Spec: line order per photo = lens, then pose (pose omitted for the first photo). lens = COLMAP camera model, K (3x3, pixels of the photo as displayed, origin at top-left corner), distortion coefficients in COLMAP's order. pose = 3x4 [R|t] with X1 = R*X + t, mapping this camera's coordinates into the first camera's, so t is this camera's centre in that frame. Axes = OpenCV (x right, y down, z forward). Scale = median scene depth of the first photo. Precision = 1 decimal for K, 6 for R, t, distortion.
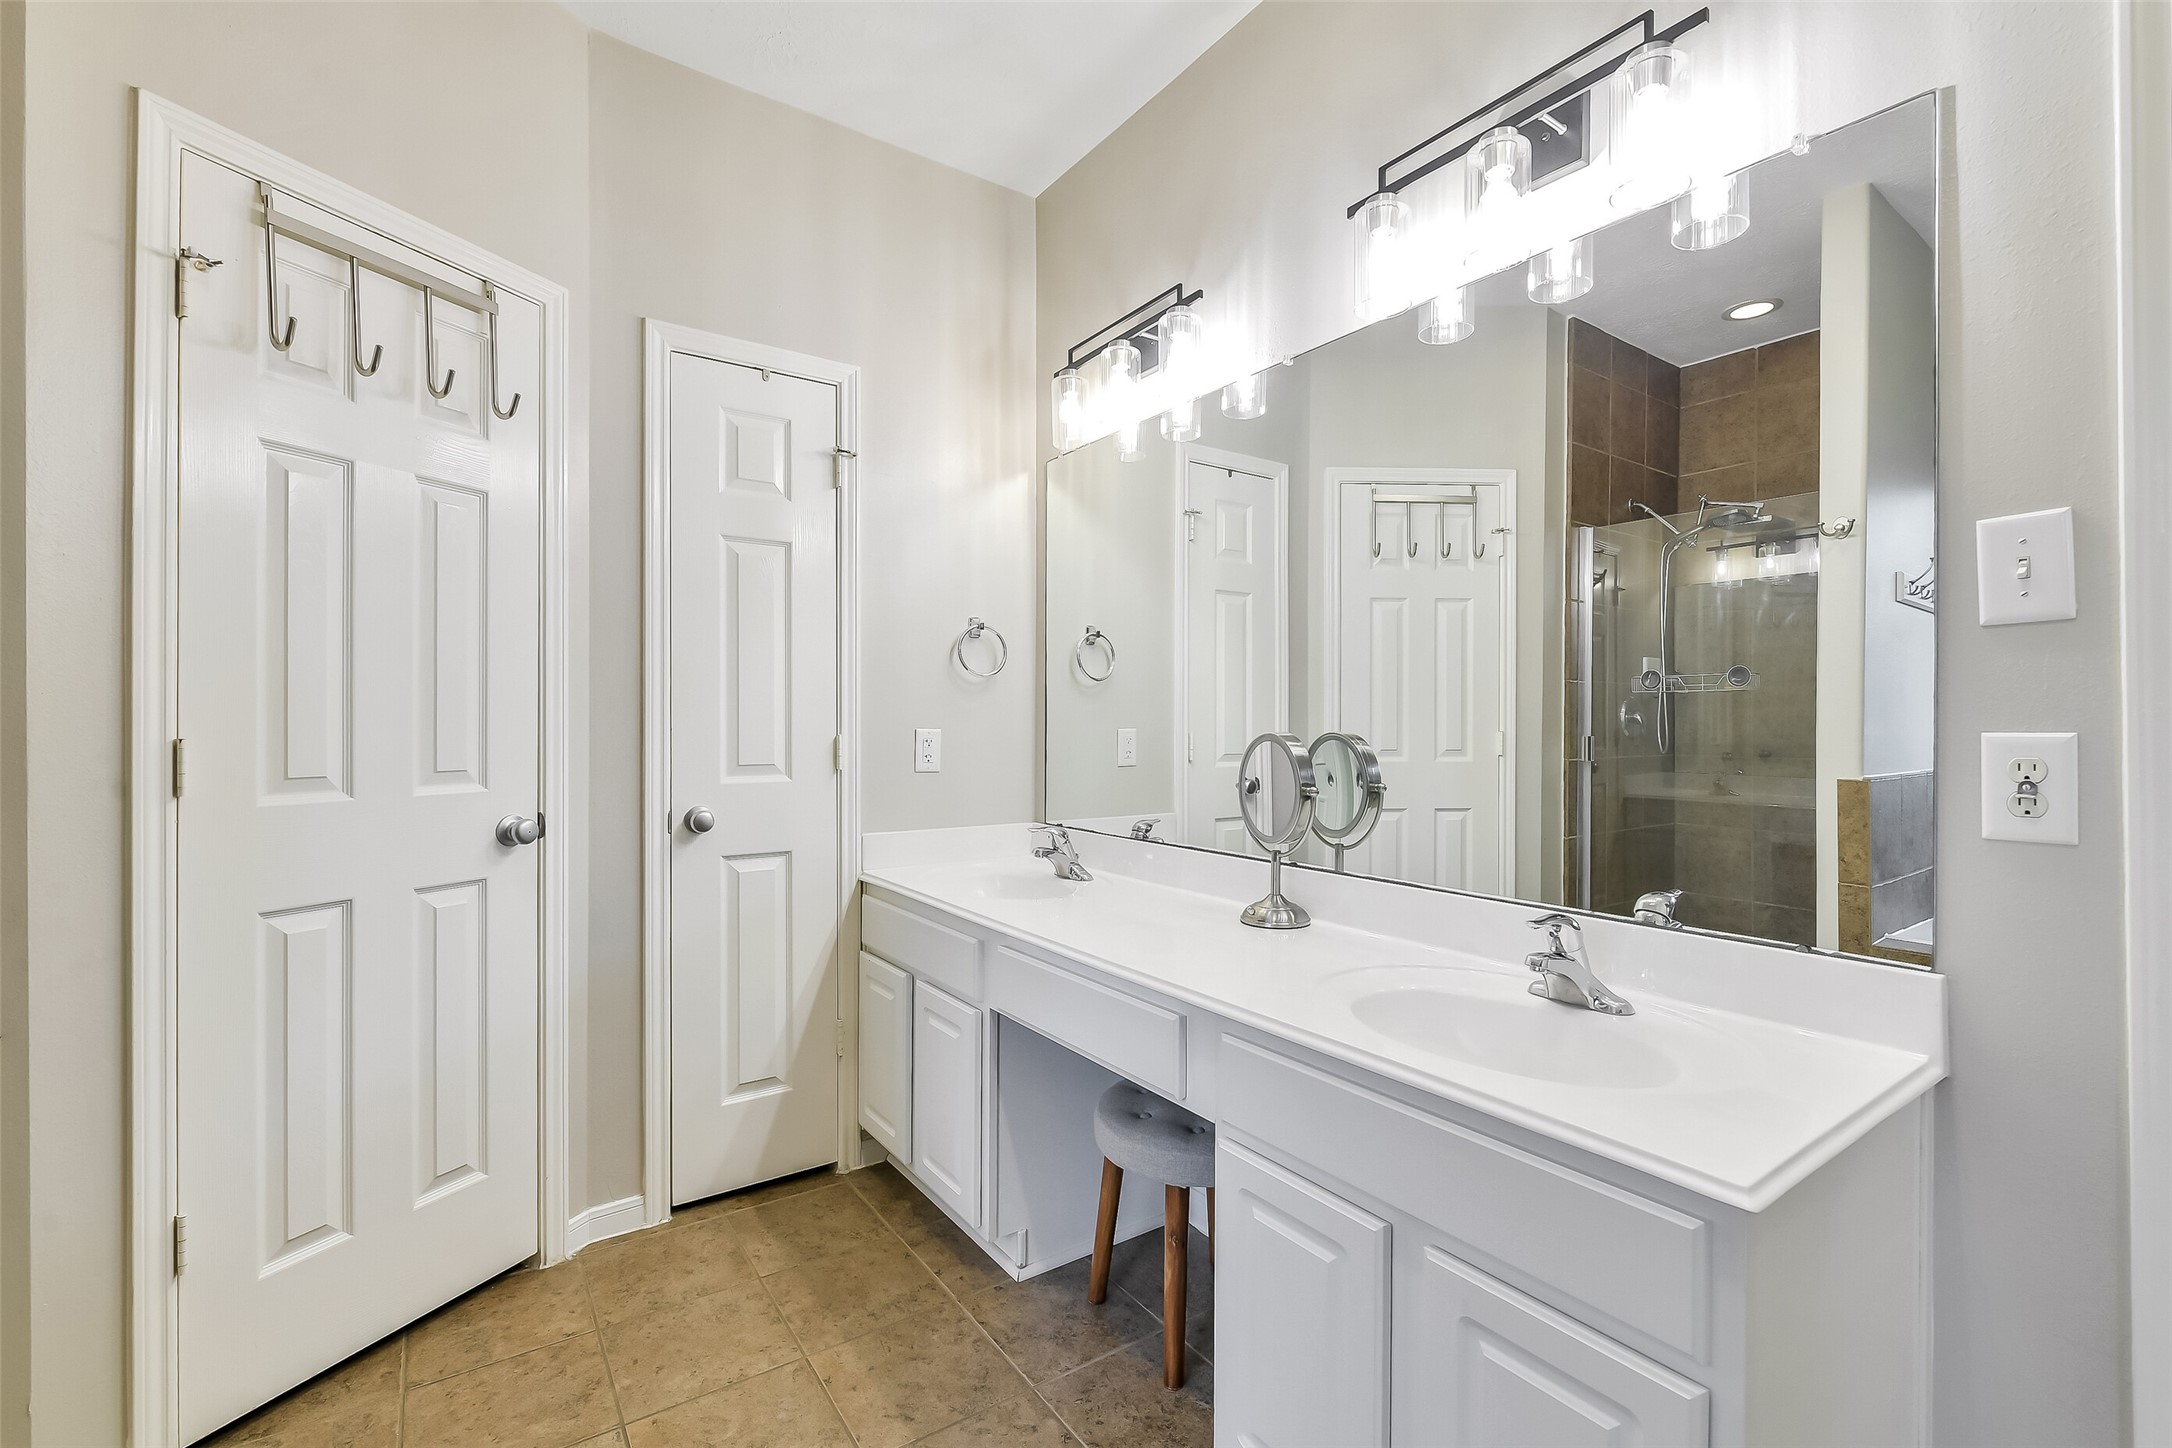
lens RADIAL K [[943.4, 0, 1086.4], [0, 943.4, 724.4], [0, 0, 1]] dist [0.004542, -0.004759]
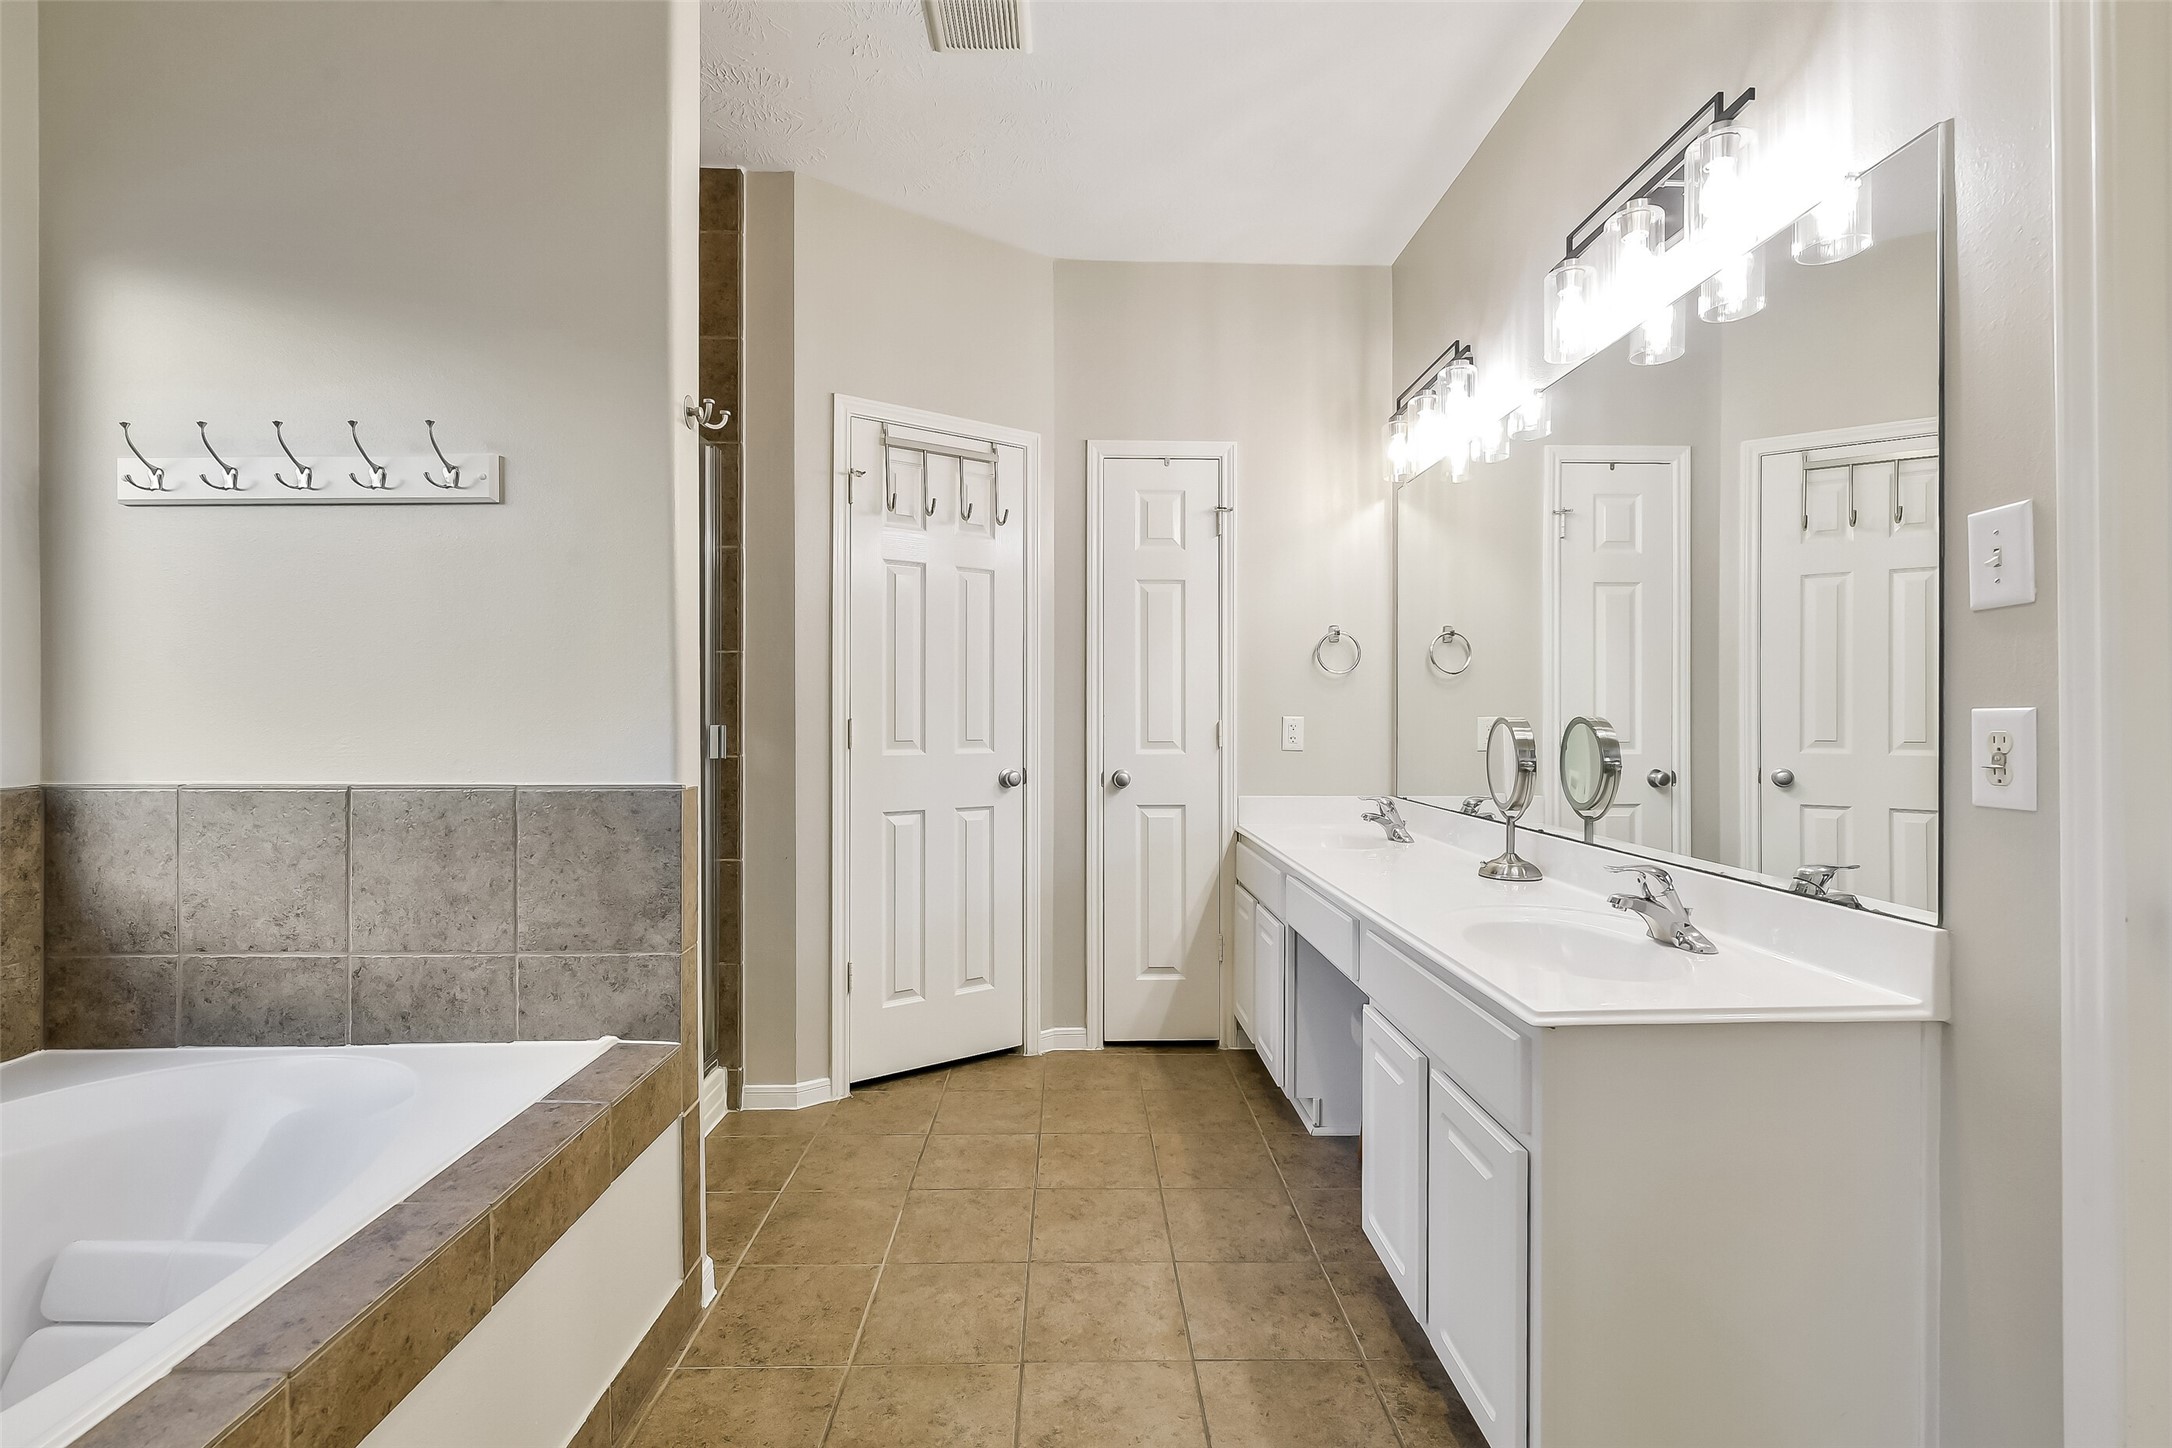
lens RADIAL K [[943.4, 0, 1081.0], [0, 943.4, 718.7], [0, 0, 1]] dist [0.004542, -0.004759]
pose [[0.831345, -0.000263, -0.555757, 0.387097], [-0.000179, 1.000000, -0.000742, 0.011977], [0.555757, 0.000717, 0.831345, -0.267844]]
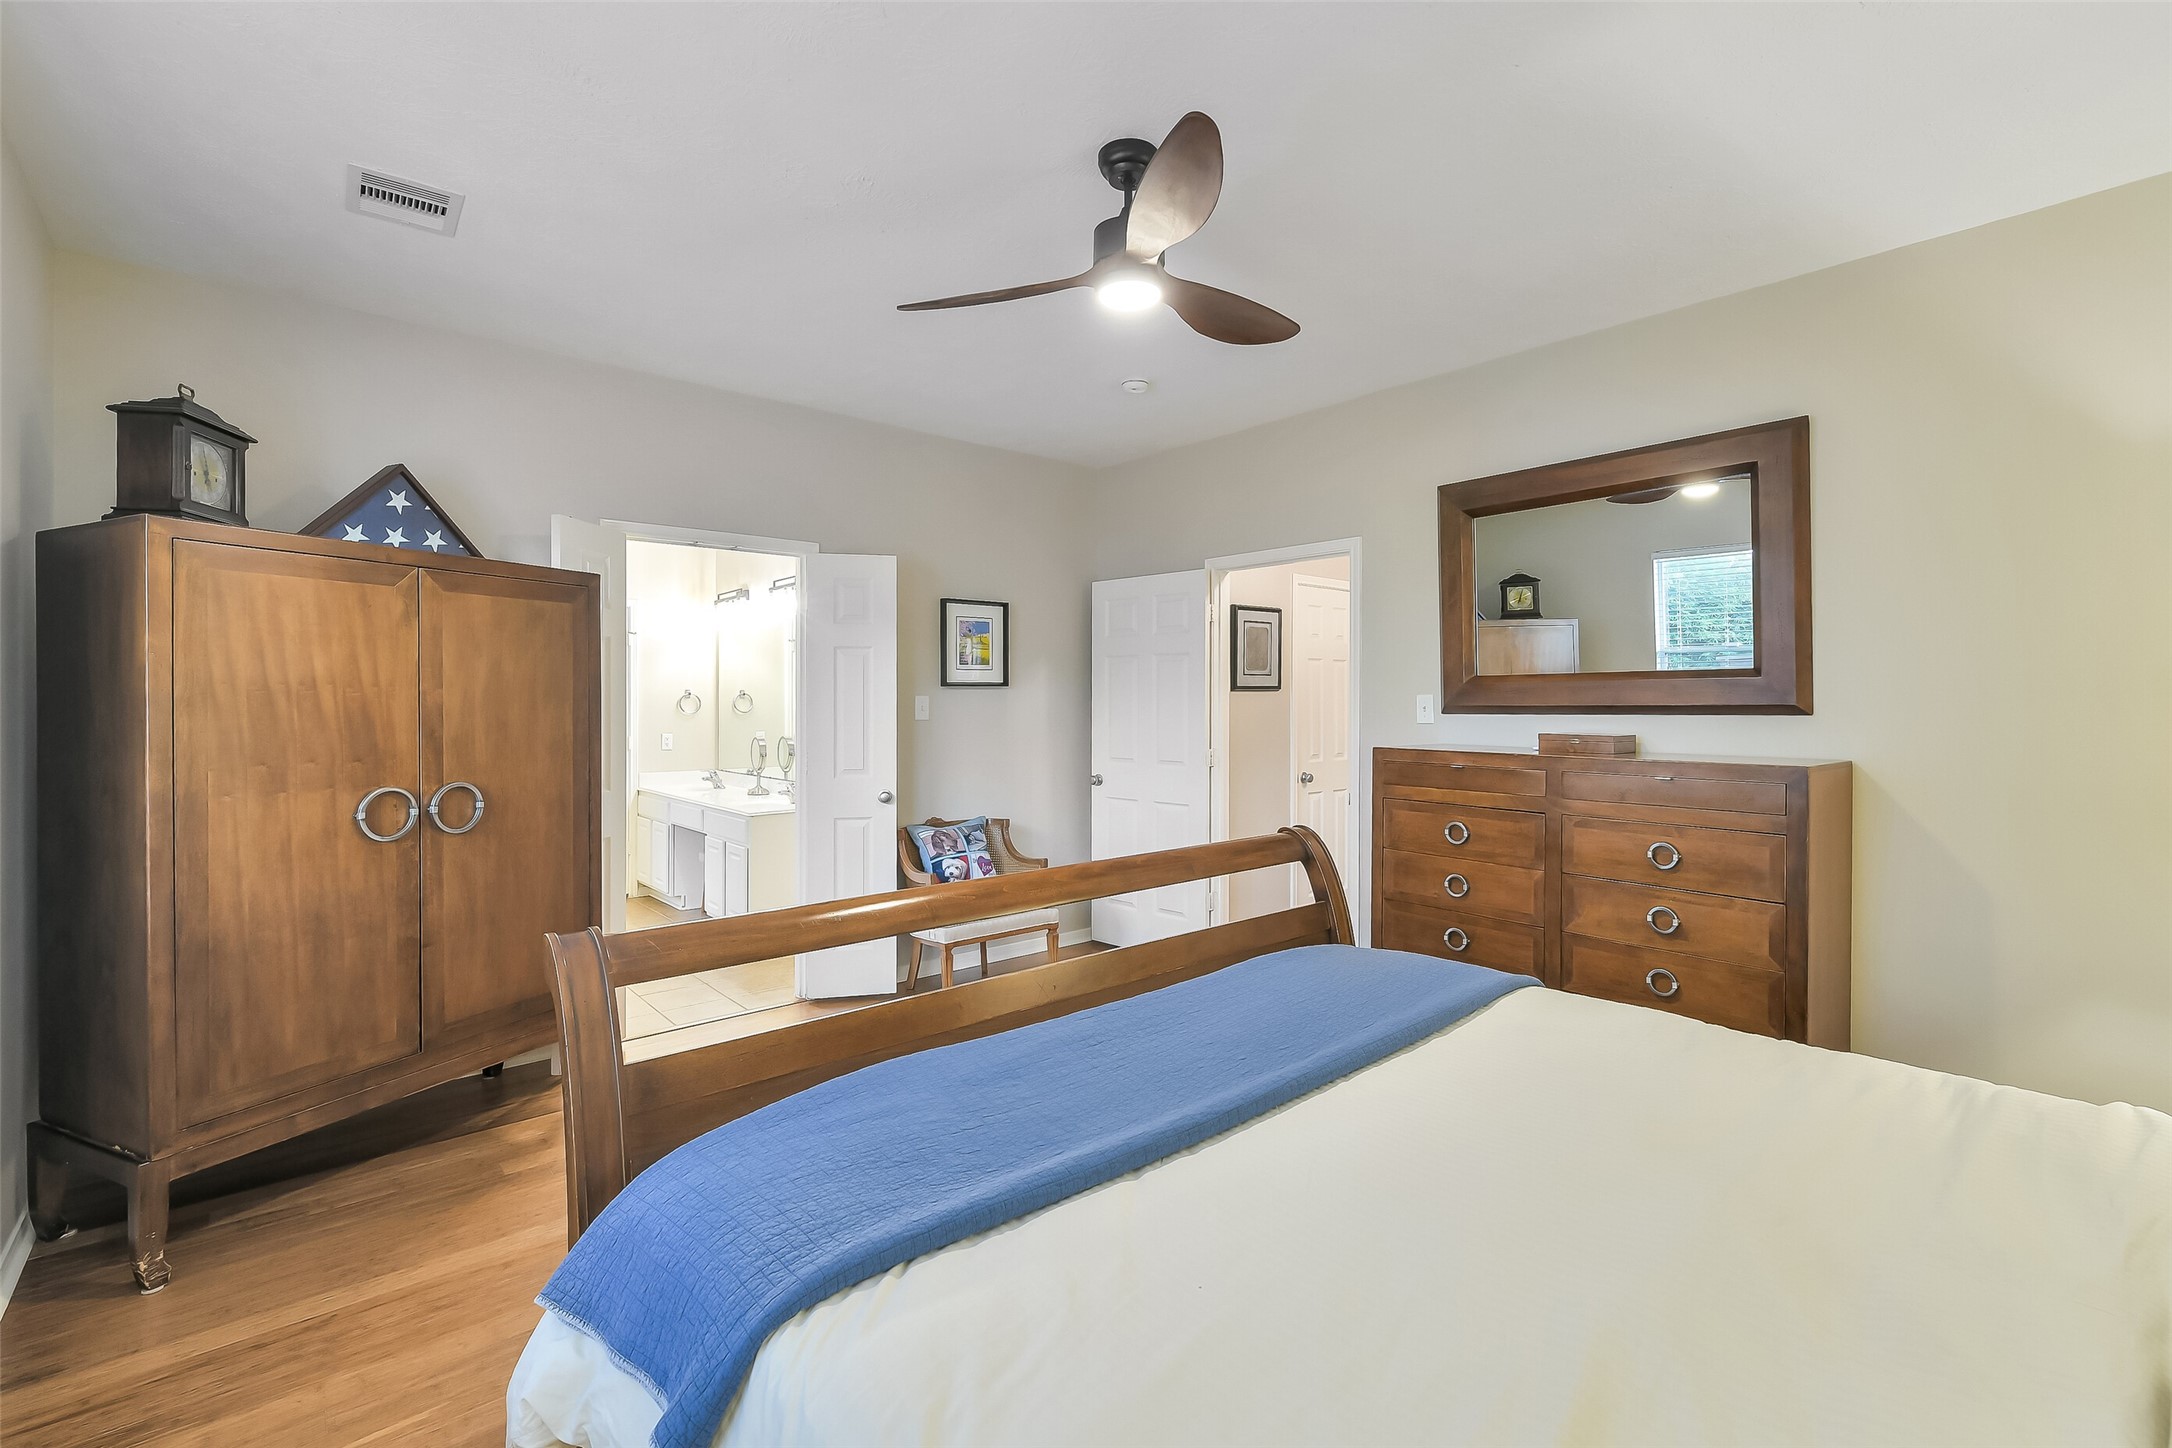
lens RADIAL K [[943.4, 0, 1091.3], [0, 943.4, 702.8], [0, 0, 1]] dist [0.004542, -0.004759]
pose [[0.994782, -0.004041, 0.101945, 0.955368], [0.004181, 0.999991, -0.001161, -0.093894], [-0.101940, 0.001581, 0.994789, -2.236580]]
